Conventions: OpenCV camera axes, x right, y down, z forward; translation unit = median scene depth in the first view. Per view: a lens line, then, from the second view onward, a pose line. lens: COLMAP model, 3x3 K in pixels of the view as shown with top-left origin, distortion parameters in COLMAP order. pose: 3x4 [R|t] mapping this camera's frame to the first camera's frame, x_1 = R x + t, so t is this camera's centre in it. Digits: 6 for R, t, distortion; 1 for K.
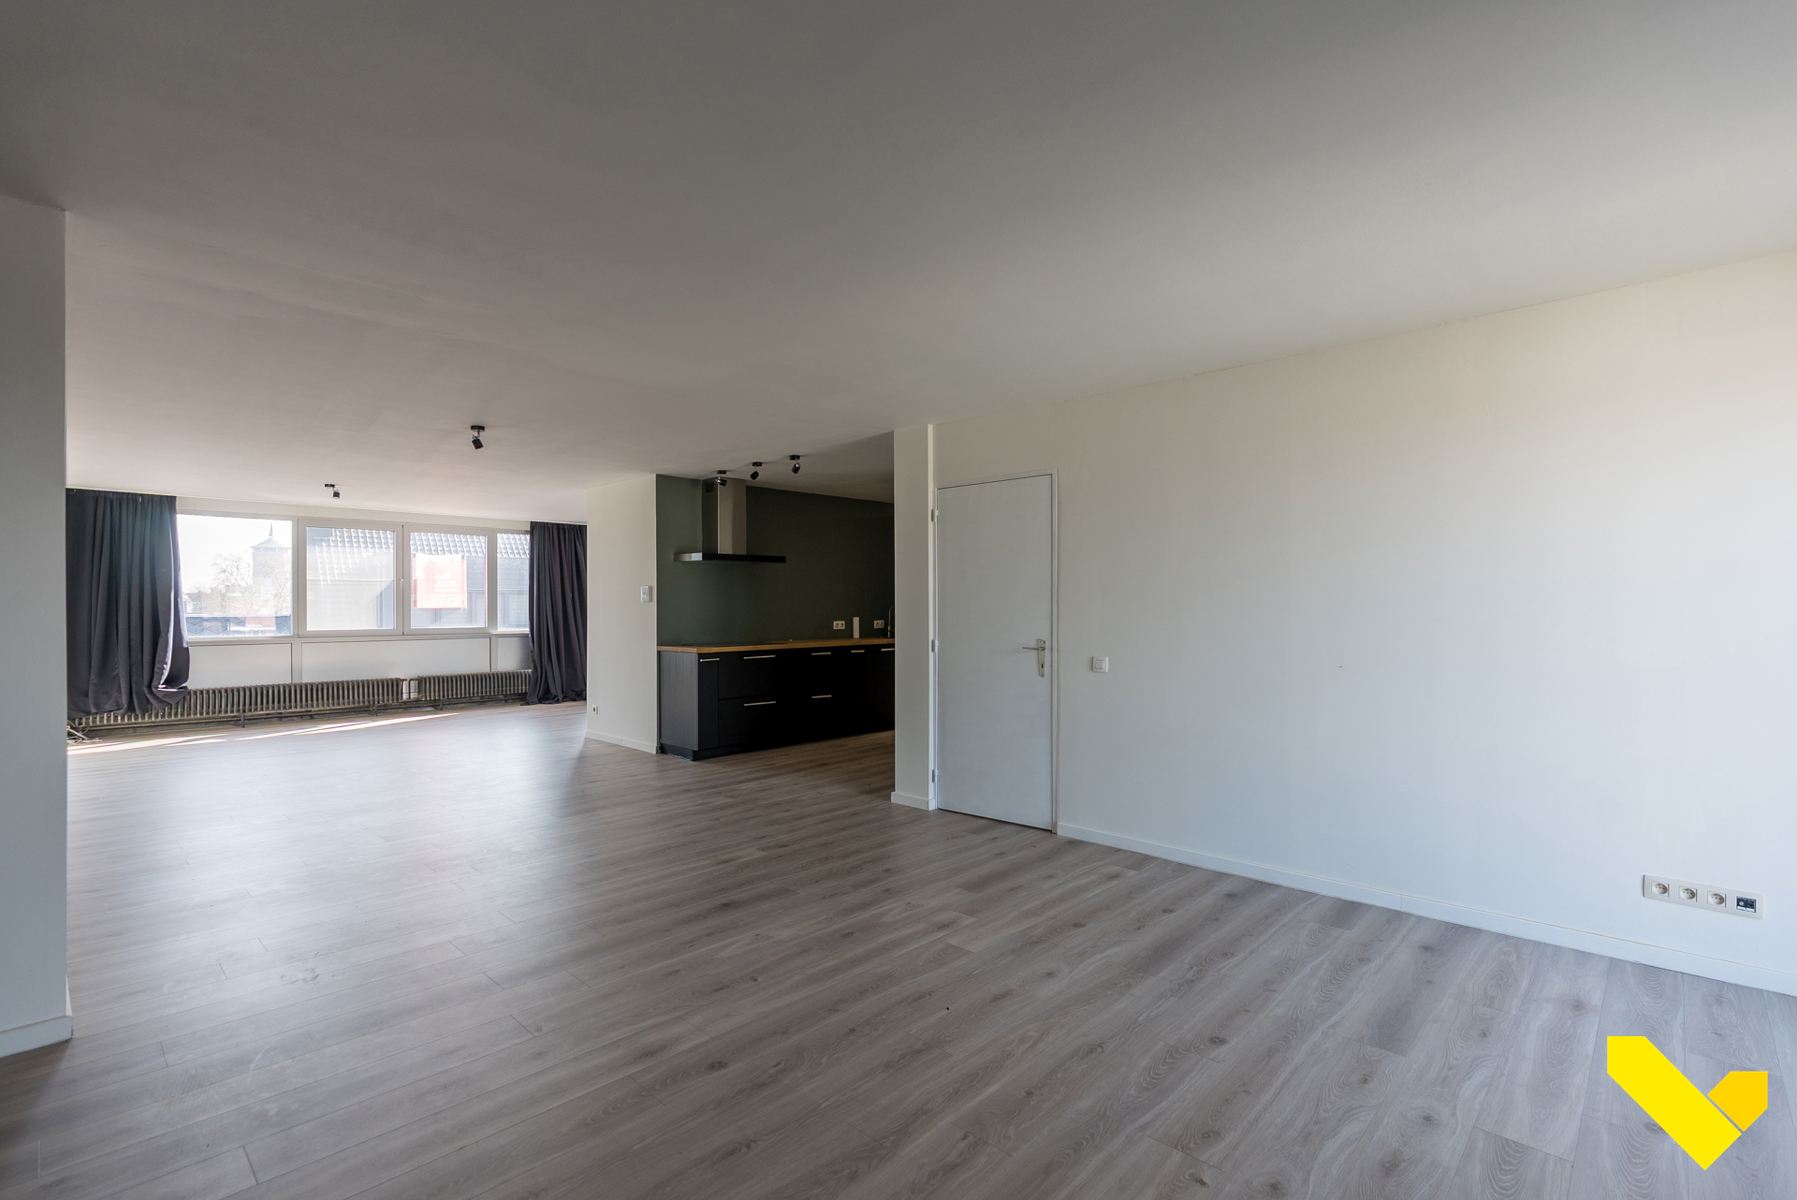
lens RADIAL K [[818.5, 0, 898.5], [0, 818.5, 600.0], [0, 0, 1]] dist [-0.008523, -0.000162]
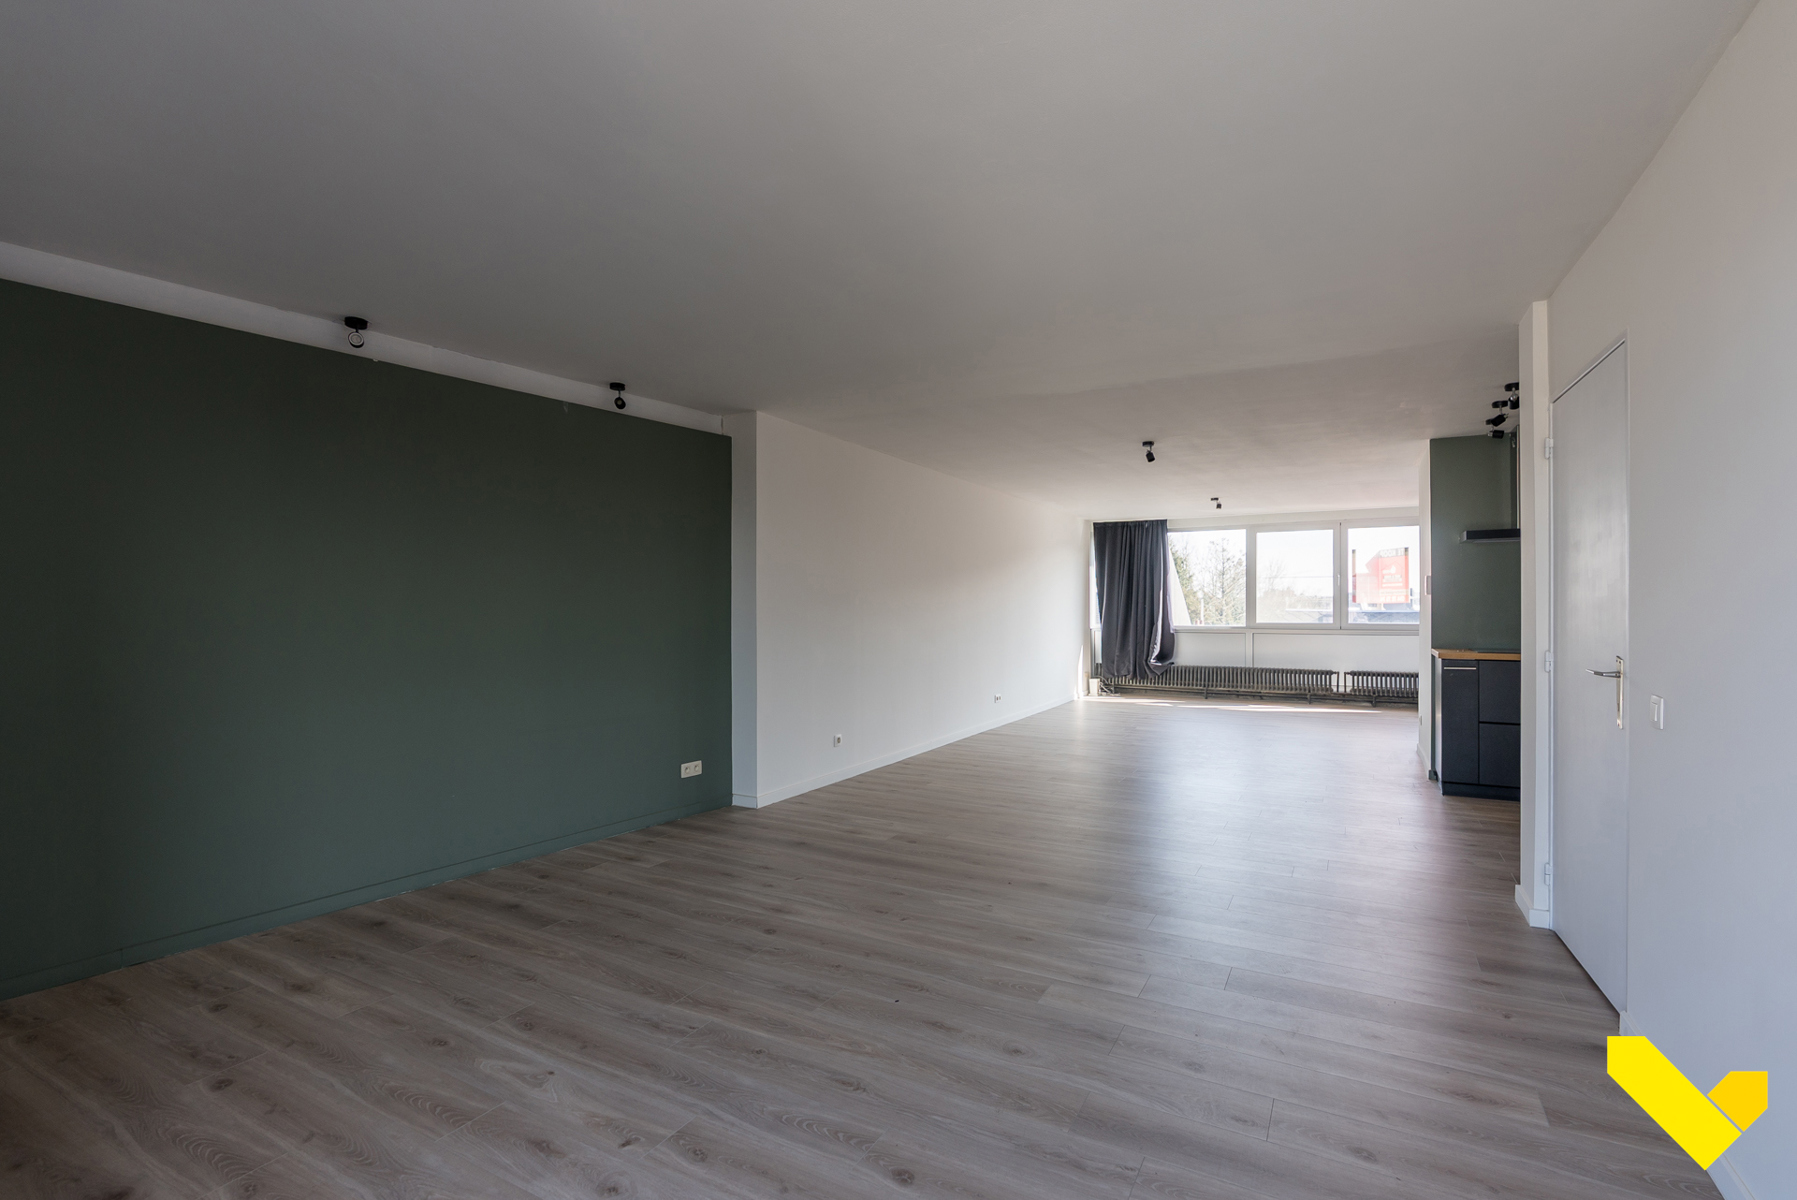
lens RADIAL K [[830.8, 0, 895.1], [0, 830.8, 605.6], [0, 0, 1]] dist [-0.002409, -0.000042]
pose [[0.249576, -0.000463, -0.968355, 0.446394], [0.012452, 0.999919, 0.002731, 0.005968], [0.968275, -0.012740, 0.249561, 0.321059]]
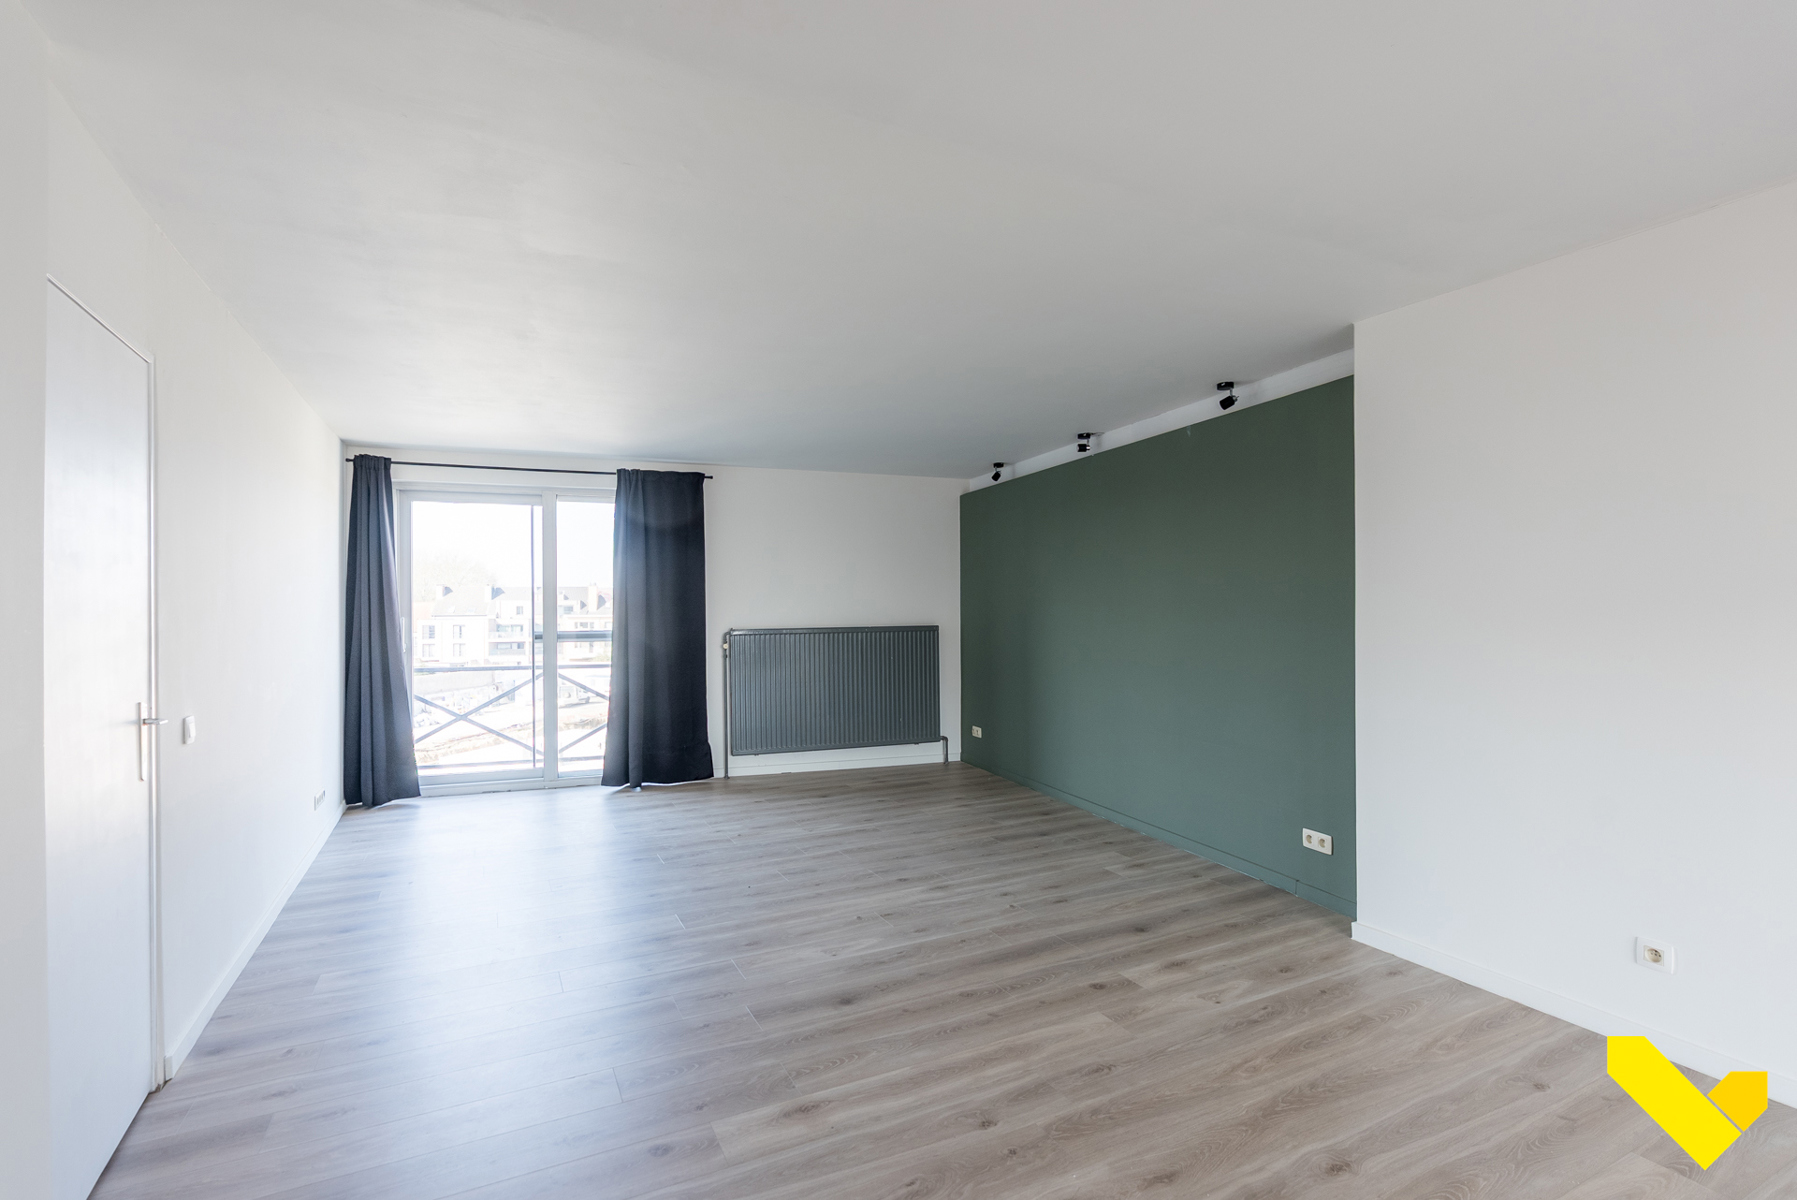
lens RADIAL K [[830.8, 0, 895.1], [0, 830.8, 605.6], [0, 0, 1]] dist [-0.002409, -0.000042]
pose [[-0.940618, 0.004666, 0.339435, -0.306097], [0.000723, 0.999931, -0.011742, -0.000437], [-0.339467, -0.010799, -0.940556, 1.008116]]
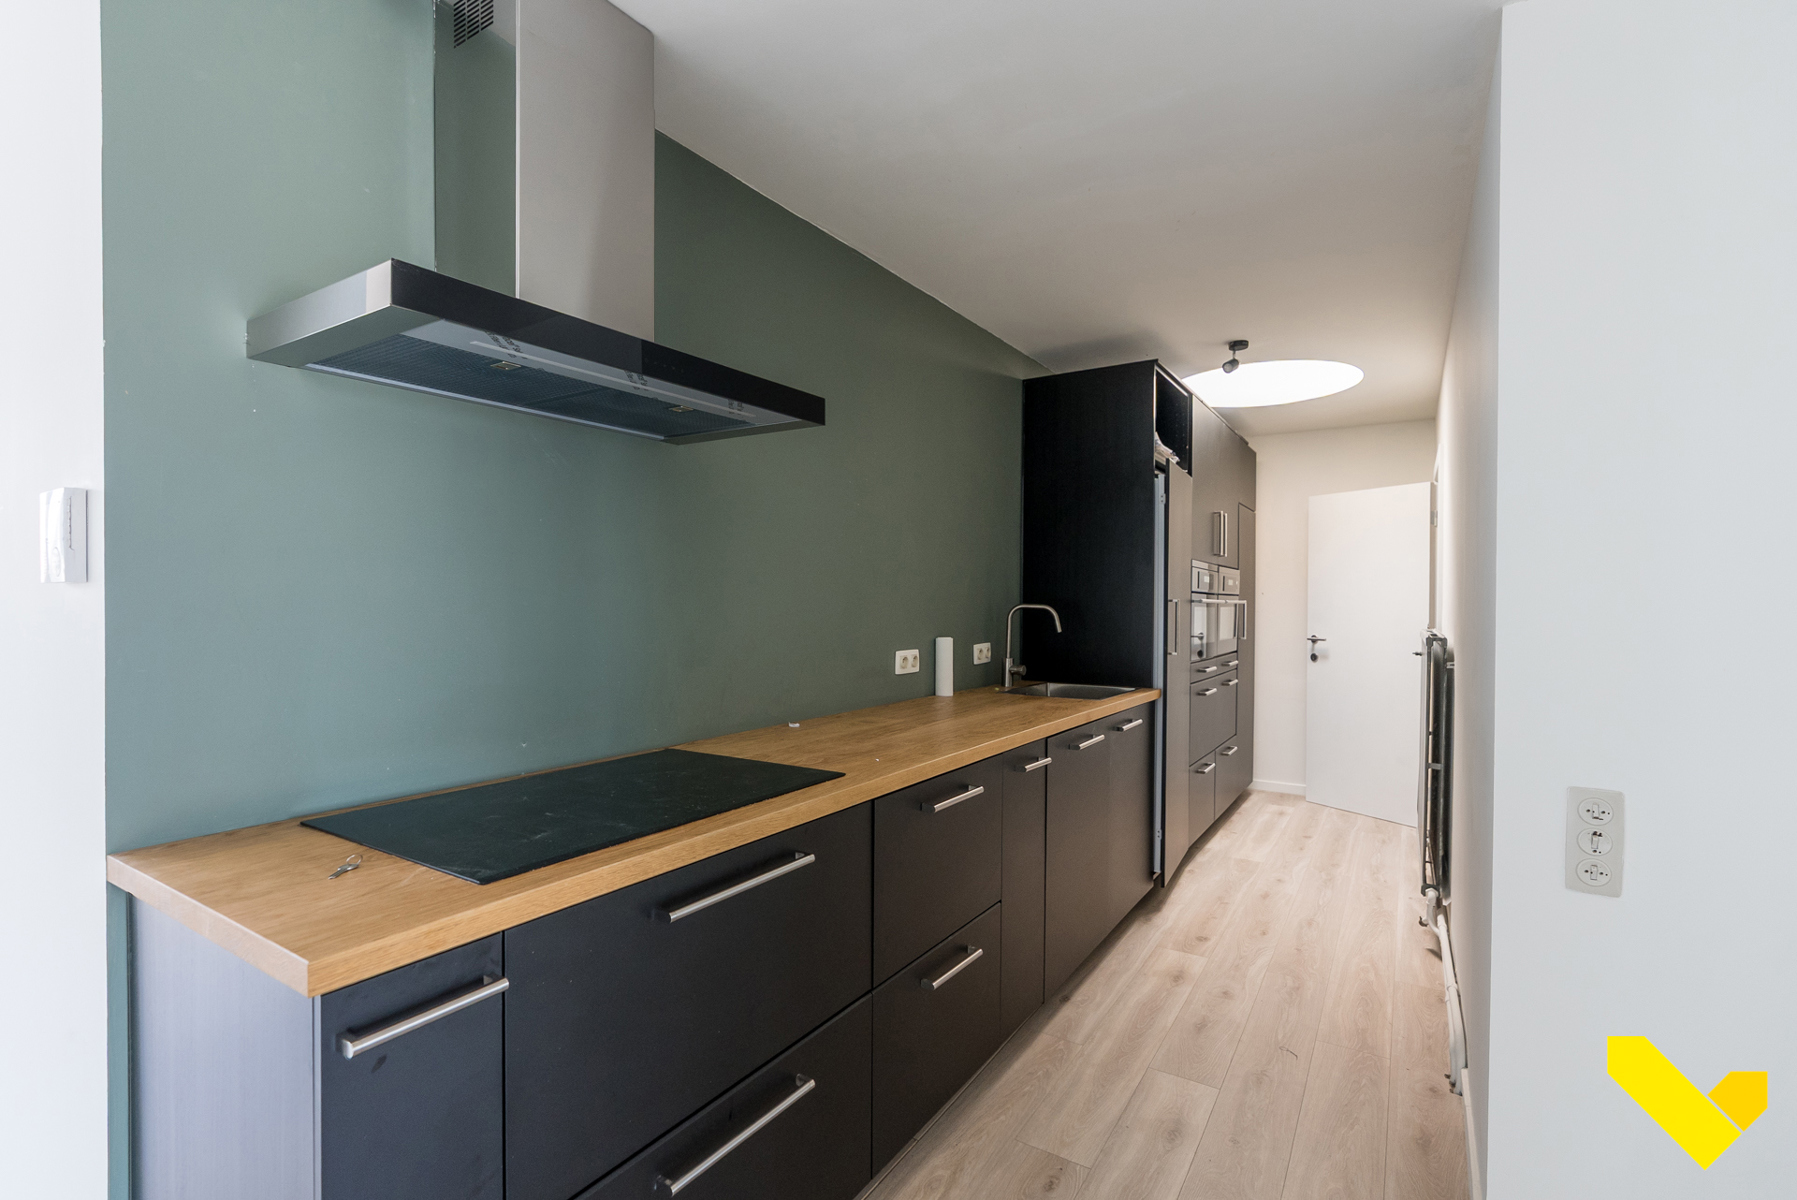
lens RADIAL K [[830.8, 0, 895.1], [0, 830.8, 605.6], [0, 0, 1]] dist [-0.002409, -0.000042]
pose [[0.981420, 0.003065, 0.191845, -0.206413], [-0.005484, 0.999912, 0.012080, 0.005049], [-0.191791, -0.012908, 0.981351, 0.959546]]
